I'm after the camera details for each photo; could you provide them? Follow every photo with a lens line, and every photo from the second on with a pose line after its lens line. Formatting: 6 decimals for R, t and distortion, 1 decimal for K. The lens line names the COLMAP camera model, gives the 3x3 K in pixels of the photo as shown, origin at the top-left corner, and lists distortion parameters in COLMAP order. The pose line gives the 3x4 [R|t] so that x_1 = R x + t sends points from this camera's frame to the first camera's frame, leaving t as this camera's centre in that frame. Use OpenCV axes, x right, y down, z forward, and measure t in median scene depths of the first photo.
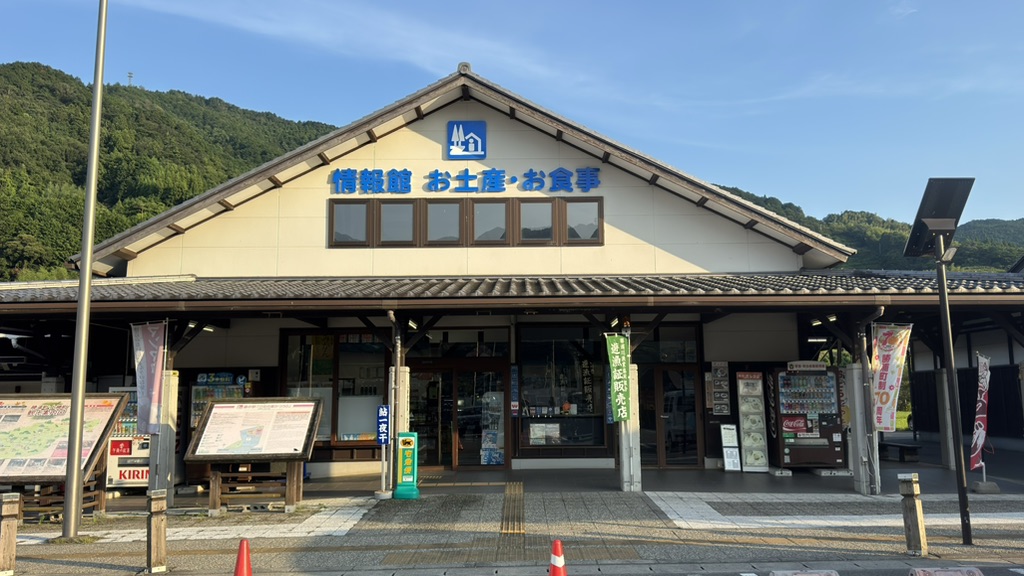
lens RADIAL K [[827.1, 0, 516.6], [0, 827.1, 286.0], [0, 0, 1]] dist [0.104161, -0.132774]
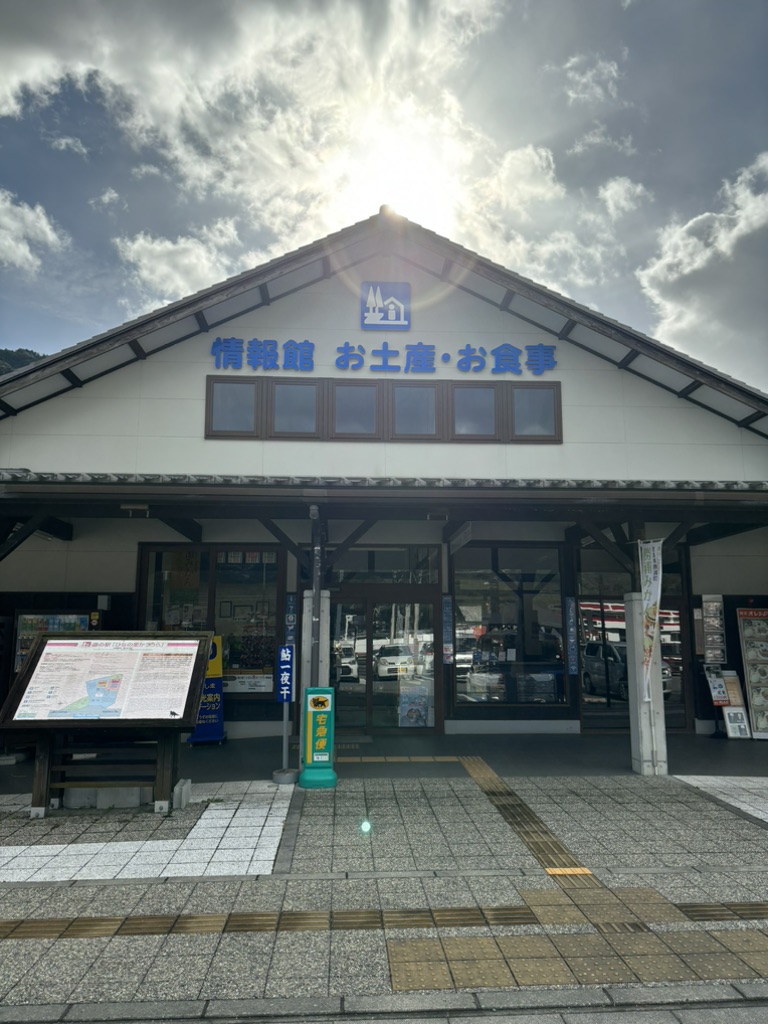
lens RADIAL K [[769.1, 0, 378.3], [0, 769.1, 518.1], [0, 0, 1]] dist [0.040085, -0.026047]
pose [[0.998660, 0.018845, 0.048193, -0.101700], [-0.017525, 0.999464, -0.027664, 0.044480], [-0.048688, 0.026782, 0.998455, 0.291786]]
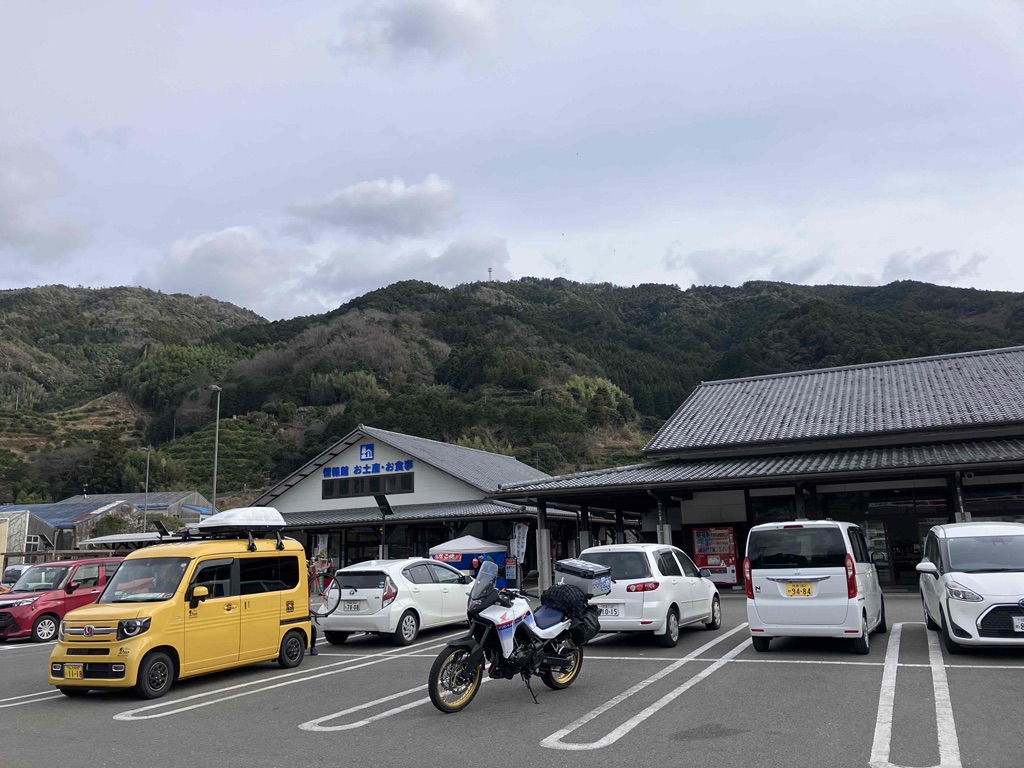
lens RADIAL K [[825.4, 0, 507.9], [0, 825.4, 382.3], [0, 0, 1]] dist [0.020429, -0.006026]
pose [[0.904534, -0.108820, -0.412283, 1.403961], [0.081403, 0.993173, -0.083546, -0.147449], [0.418560, 0.042009, 0.907217, -1.105387]]
